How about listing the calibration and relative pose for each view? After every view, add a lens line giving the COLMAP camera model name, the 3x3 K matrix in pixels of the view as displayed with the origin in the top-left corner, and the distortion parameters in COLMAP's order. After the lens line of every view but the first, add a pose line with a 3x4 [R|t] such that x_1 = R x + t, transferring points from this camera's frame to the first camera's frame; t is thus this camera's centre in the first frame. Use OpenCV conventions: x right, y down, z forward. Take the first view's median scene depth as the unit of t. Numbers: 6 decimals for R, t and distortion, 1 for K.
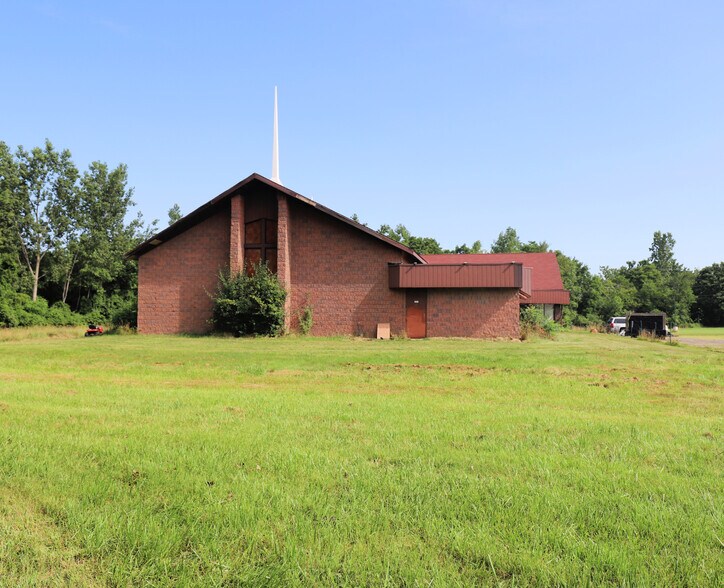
lens RADIAL K [[602.3, 0, 359.5], [0, 602.3, 293.3], [0, 0, 1]] dist [-0.015713, -0.001713]
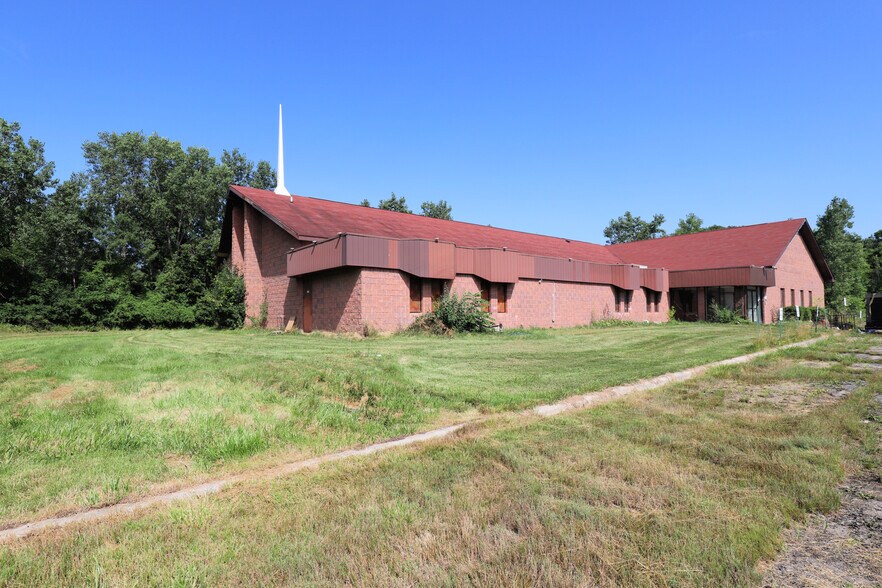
lens RADIAL K [[445.2, 0, 441.1], [0, 445.2, 294.0], [0, 0, 1]] dist [-0.023249, 0.001851]
pose [[0.774031, -0.043319, -0.631664, 0.621980], [0.041702, 0.998978, -0.017407, 0.034680], [0.631773, -0.012868, 0.775047, 0.571872]]
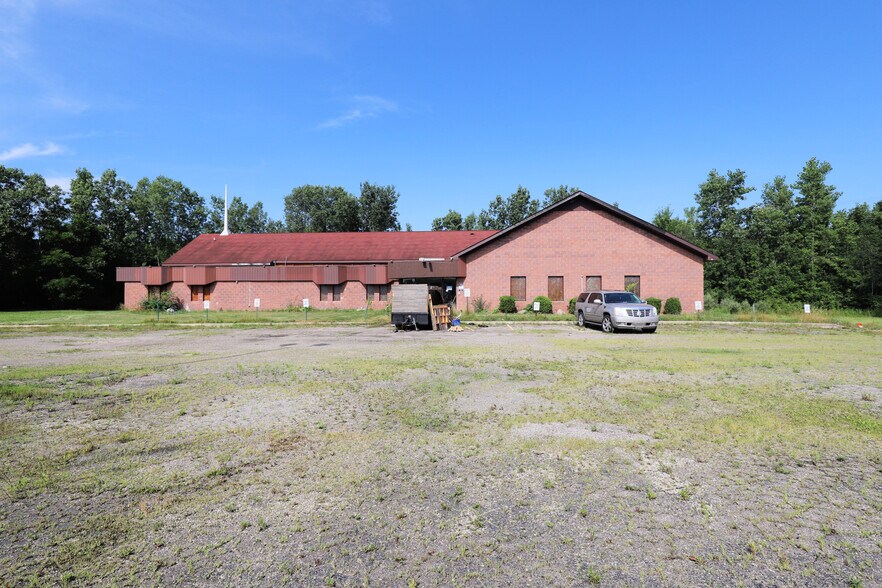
lens RADIAL K [[445.2, 0, 458.0], [0, 445.2, 297.8], [0, 0, 1]] dist [-0.023249, 0.001851]
pose [[0.160914, -0.005587, -0.986953, 1.524240], [0.046876, 0.998899, 0.001988, 0.073981], [0.985855, -0.046584, 0.160999, 1.581699]]
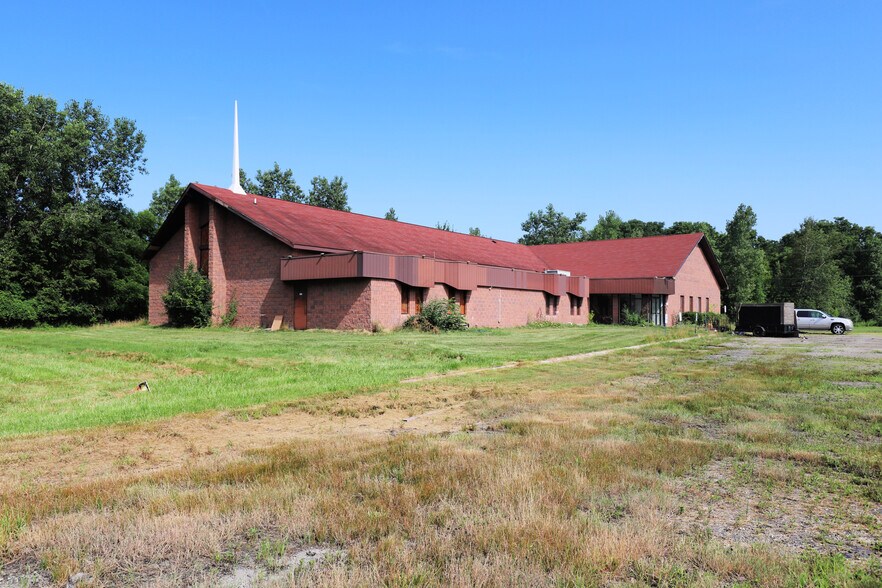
lens RADIAL K [[597.1, 0, 437.5], [0, 597.1, 298.6], [0, 0, 1]] dist [0.001201, -0.008815]
pose [[0.900878, -0.014055, -0.433845, 0.692448], [0.020756, 0.999727, 0.010711, 0.014605], [0.433576, -0.018654, 0.900924, 0.176909]]
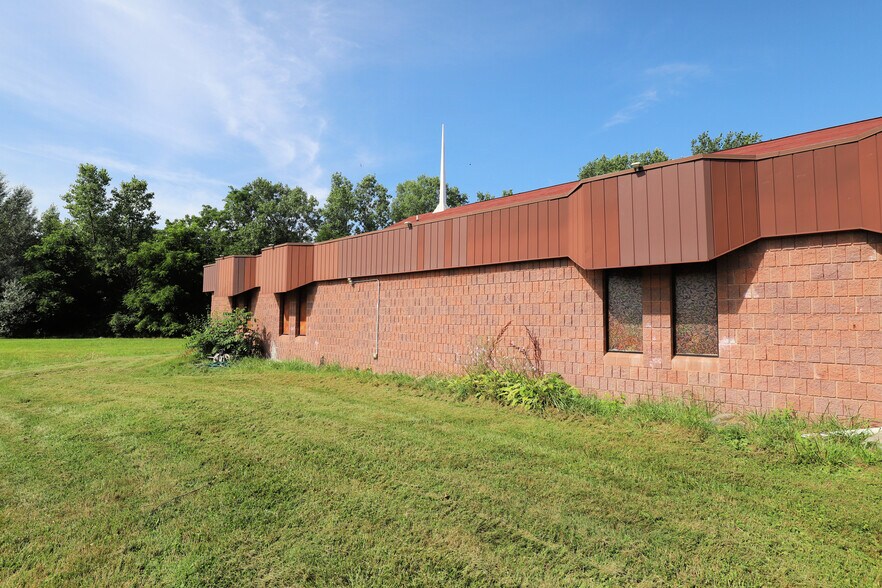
lens RADIAL K [[433.6, 0, 449.8], [0, 433.6, 287.6], [0, 0, 1]] dist [-0.027273, 0.002176]
pose [[-0.480768, -0.068193, -0.874192, 0.589404], [0.034728, 0.994708, -0.096693, 0.052653], [0.876160, -0.076846, -0.475855, 1.456668]]
